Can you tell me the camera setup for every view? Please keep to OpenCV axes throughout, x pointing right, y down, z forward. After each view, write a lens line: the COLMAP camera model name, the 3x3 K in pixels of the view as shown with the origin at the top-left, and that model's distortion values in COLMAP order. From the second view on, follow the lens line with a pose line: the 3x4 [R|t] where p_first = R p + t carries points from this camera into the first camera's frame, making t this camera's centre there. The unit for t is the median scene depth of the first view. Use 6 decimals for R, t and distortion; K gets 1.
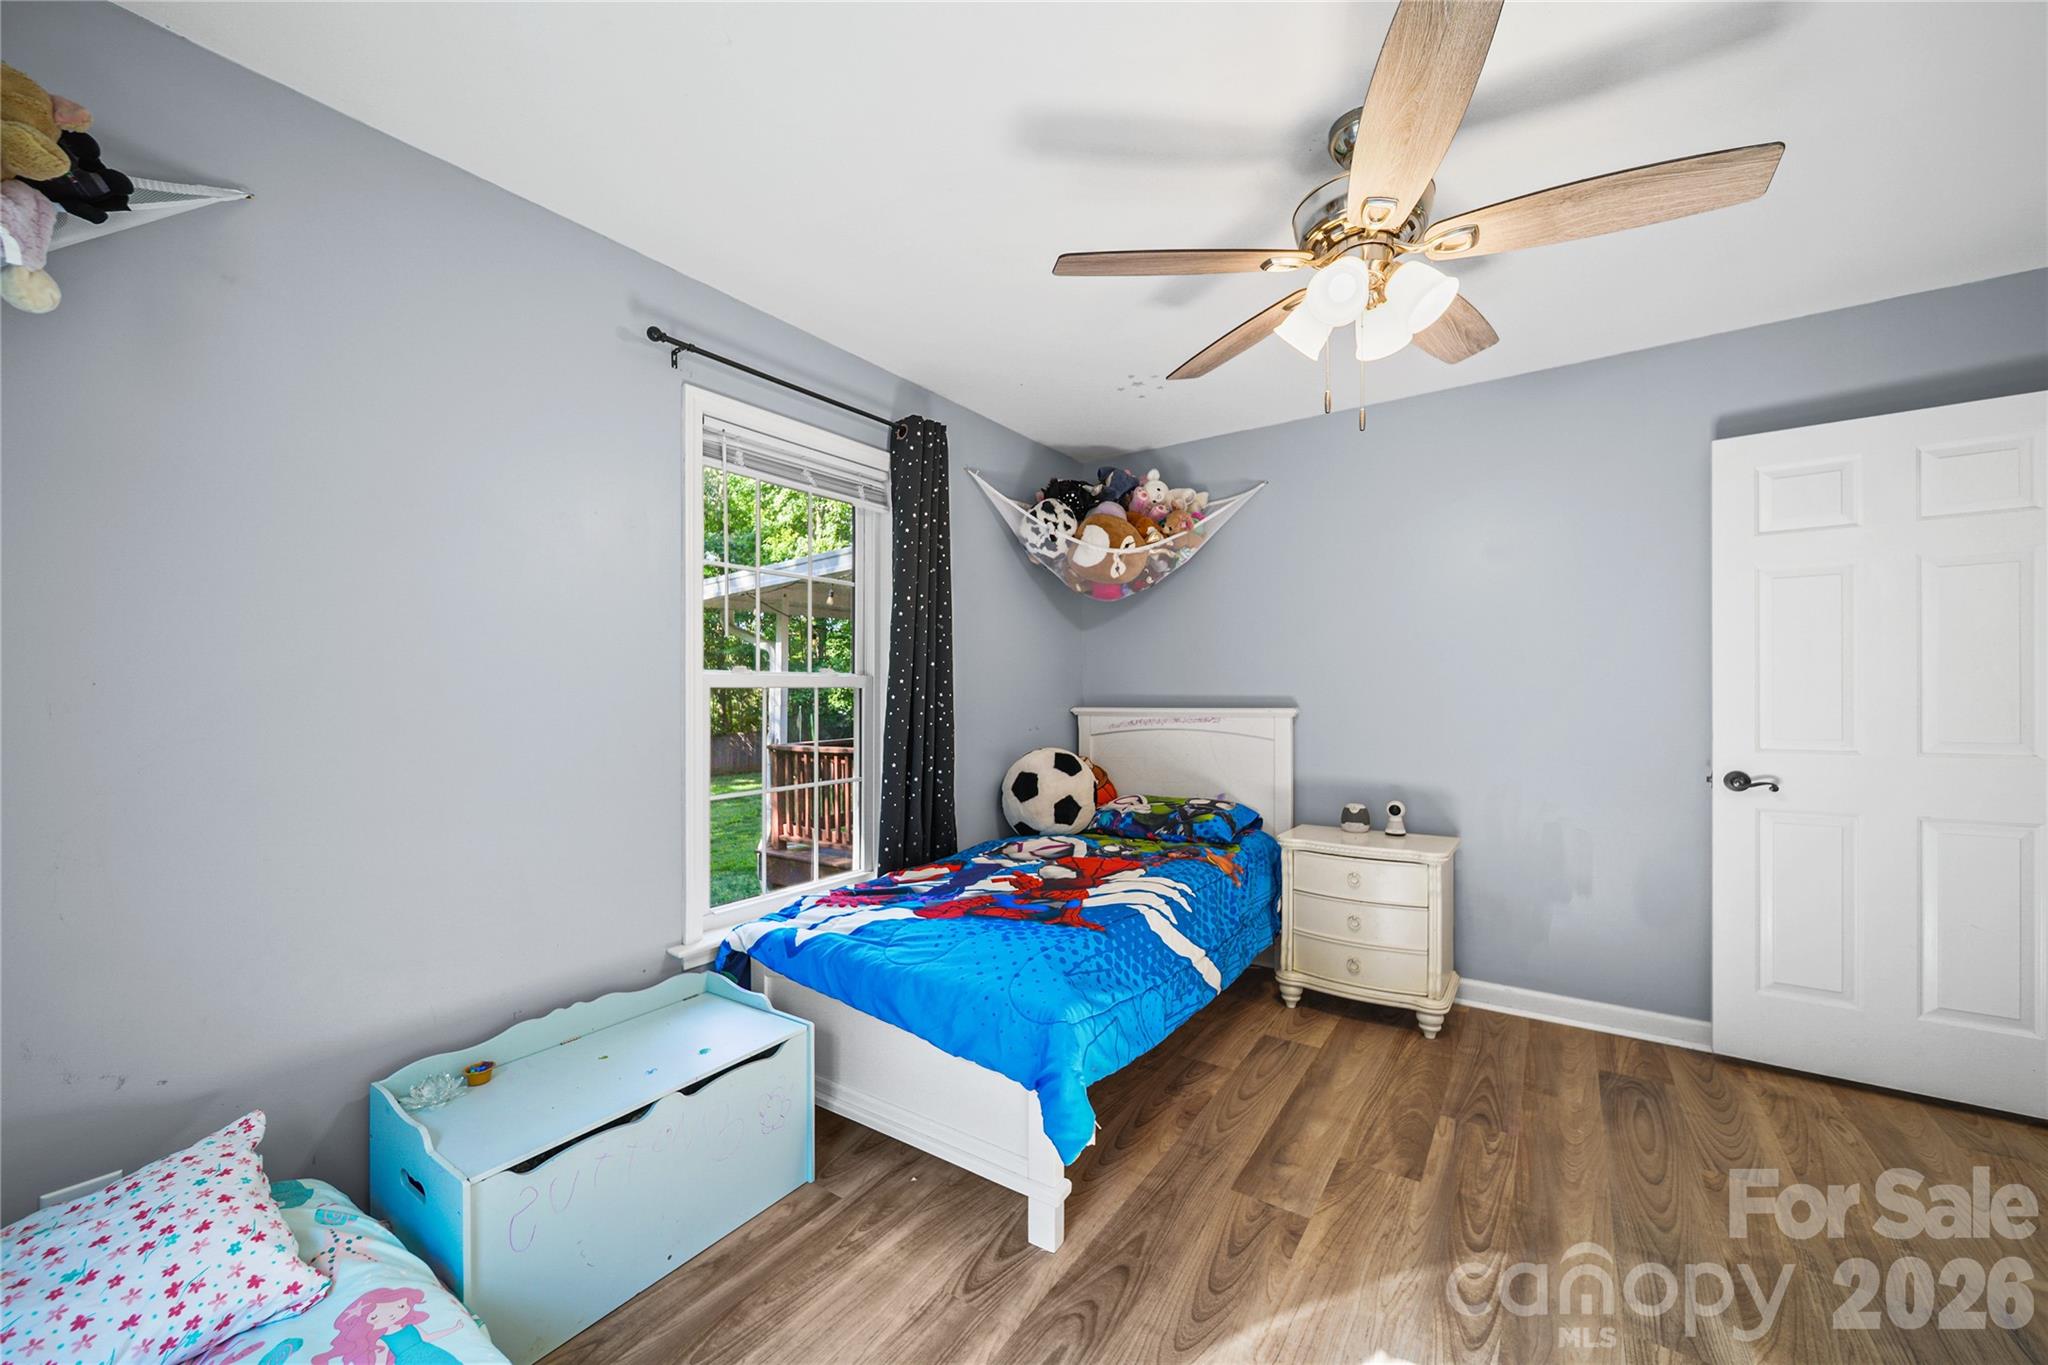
lens RADIAL K [[781.6, 0, 1027.6], [0, 781.6, 689.3], [0, 0, 1]] dist [0.002140, -0.000033]
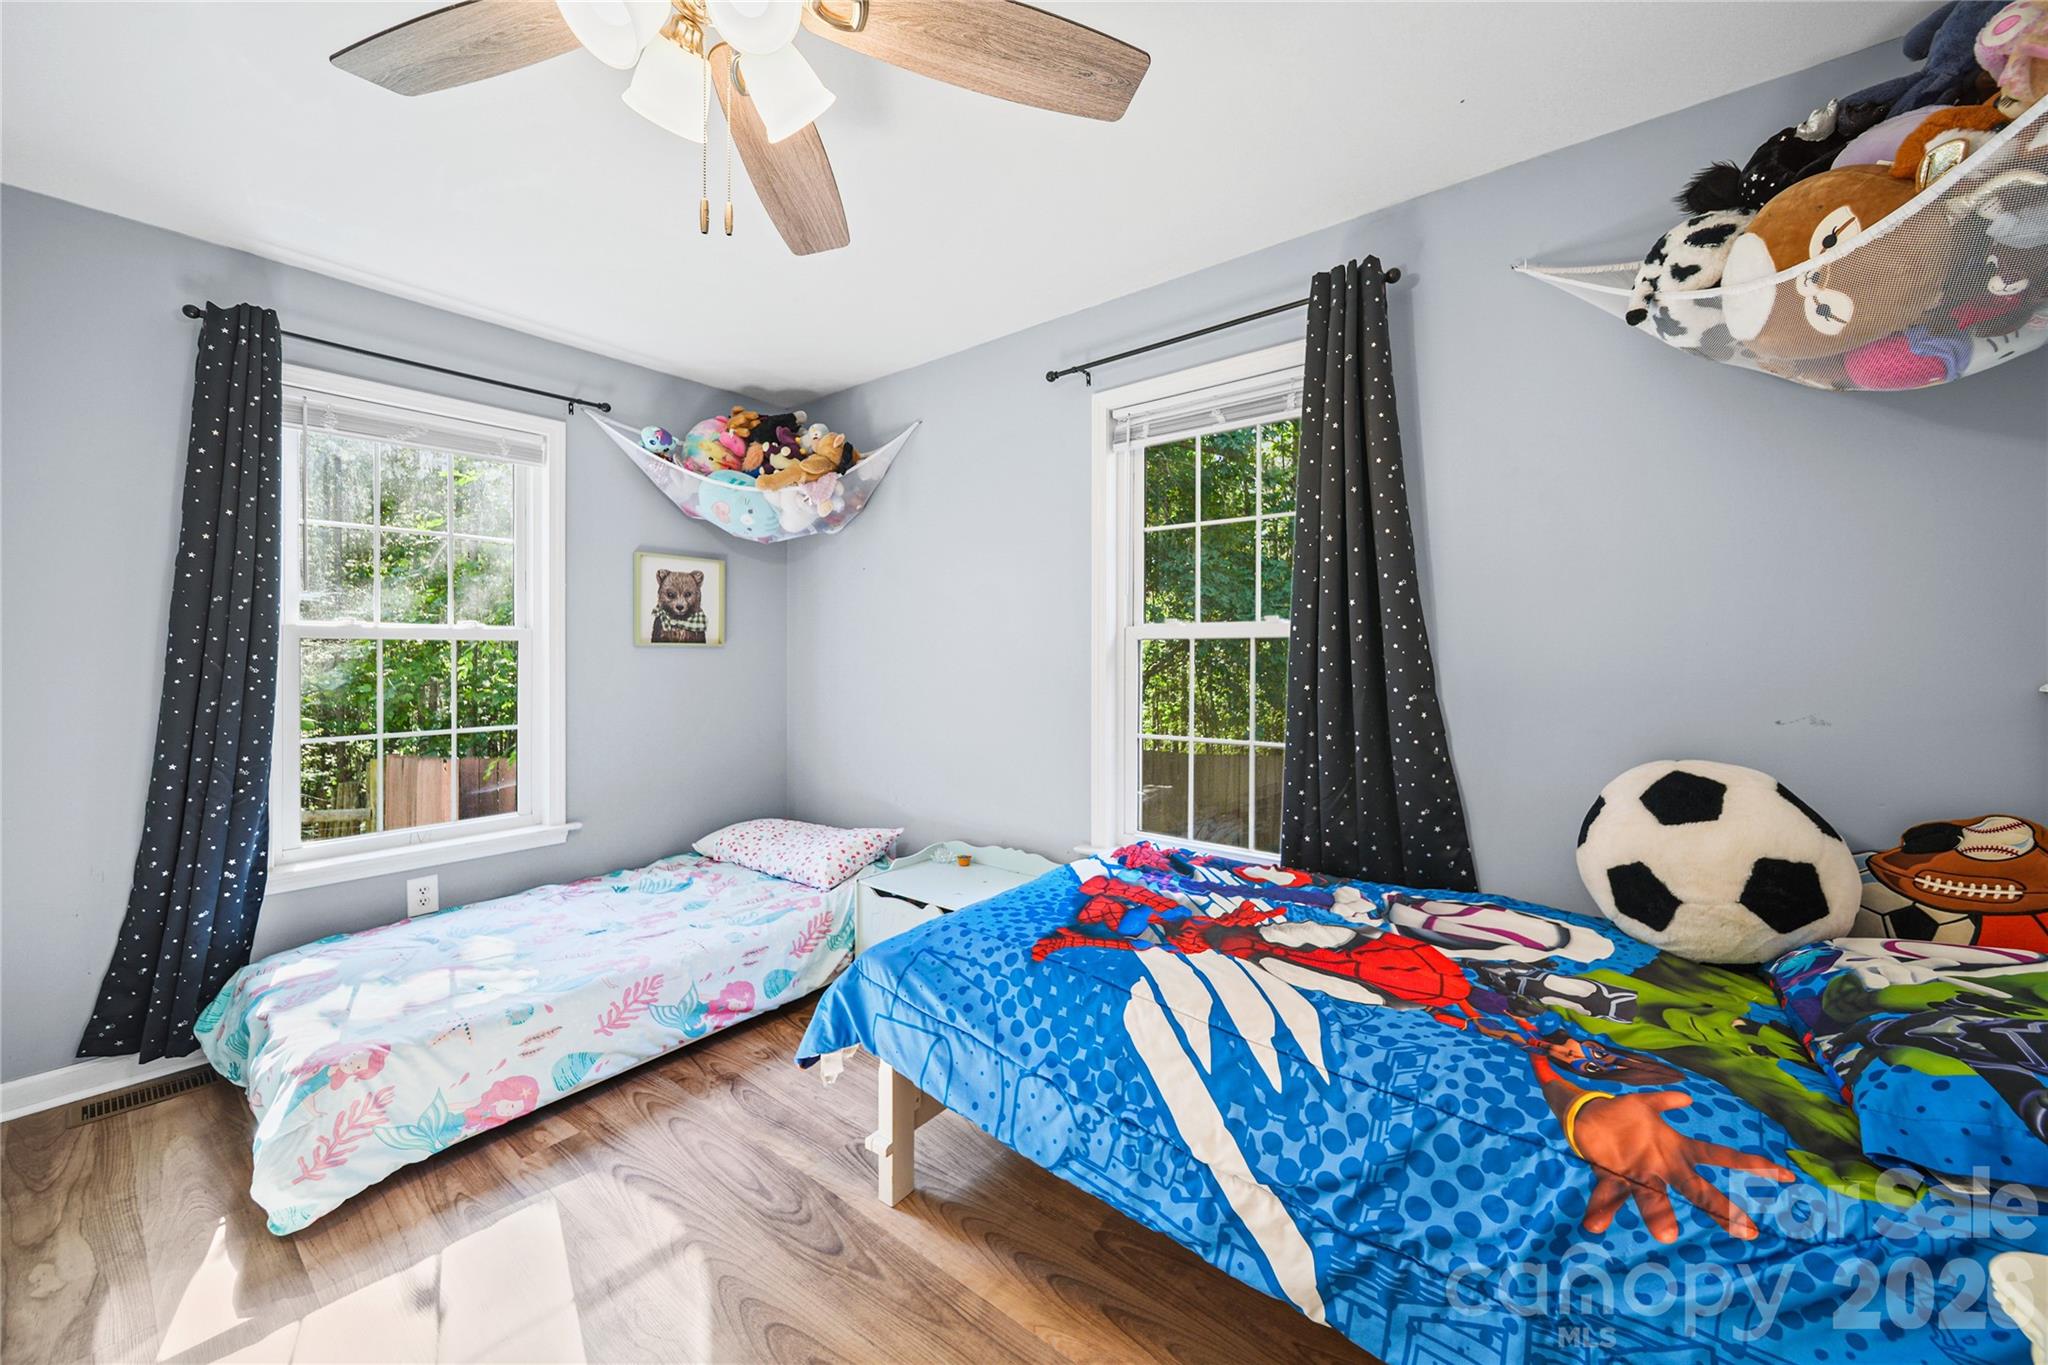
lens RADIAL K [[745.4, 0, 1022.5], [0, 745.4, 656.6], [0, 0, 1]] dist [-0.000397, -0.000252]
pose [[-0.063610, 0.010849, -0.997916, 0.735577], [0.001961, 0.999940, 0.010746, 0.010130], [0.997973, -0.001273, -0.063628, 0.943750]]
